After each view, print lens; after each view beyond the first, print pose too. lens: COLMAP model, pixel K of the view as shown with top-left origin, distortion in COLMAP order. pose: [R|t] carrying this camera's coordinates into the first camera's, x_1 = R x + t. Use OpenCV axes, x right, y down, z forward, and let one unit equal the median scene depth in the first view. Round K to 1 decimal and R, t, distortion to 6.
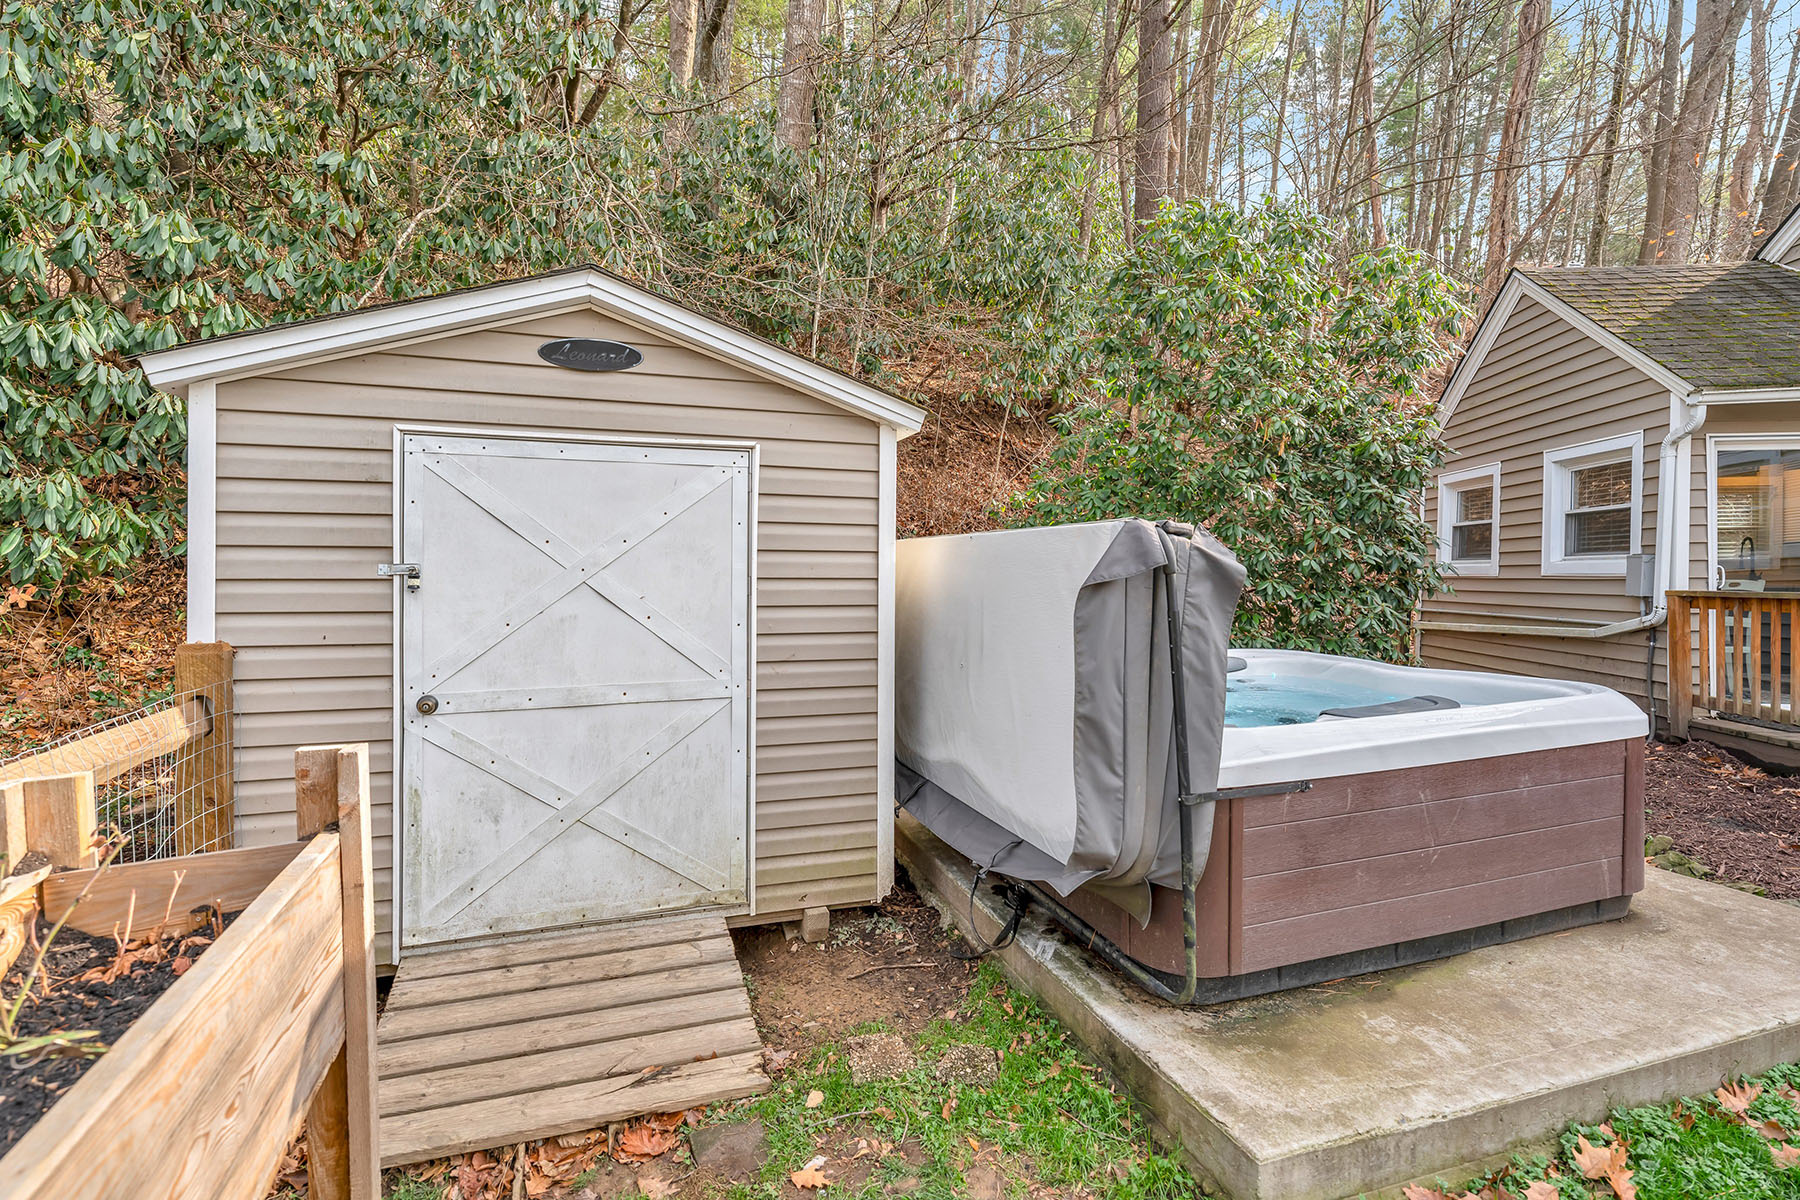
lens RADIAL K [[810.9, 0, 873.7], [0, 810.9, 576.3], [0, 0, 1]] dist [0.000318, 0.000354]
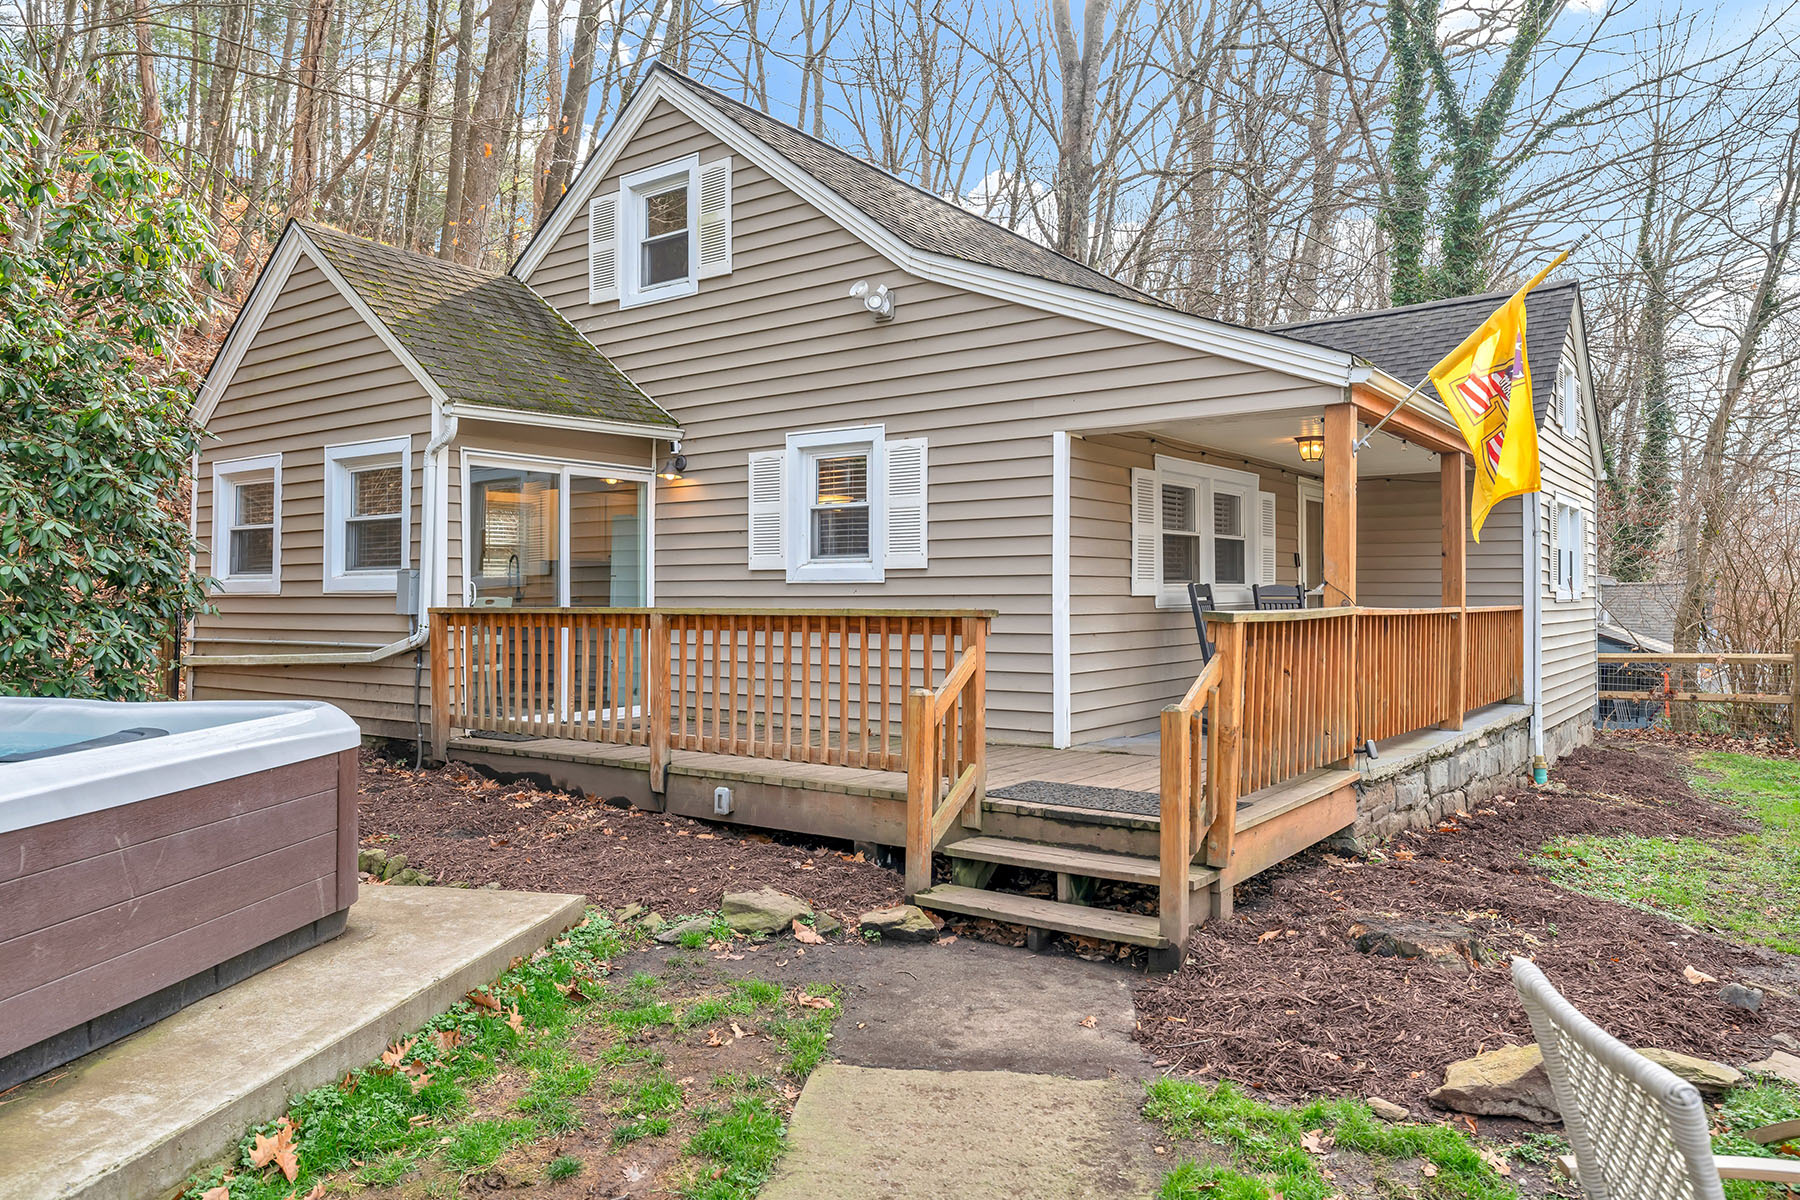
lens RADIAL K [[1247.4, 0, 900.4], [0, 1247.4, 605.0], [0, 0, 1]] dist [0.003309, 0.001455]
pose [[0.471922, -0.008003, 0.881604, -0.047547], [0.006242, 0.999964, 0.005736, 0.009567], [-0.881618, 0.002796, 0.471955, -0.175388]]
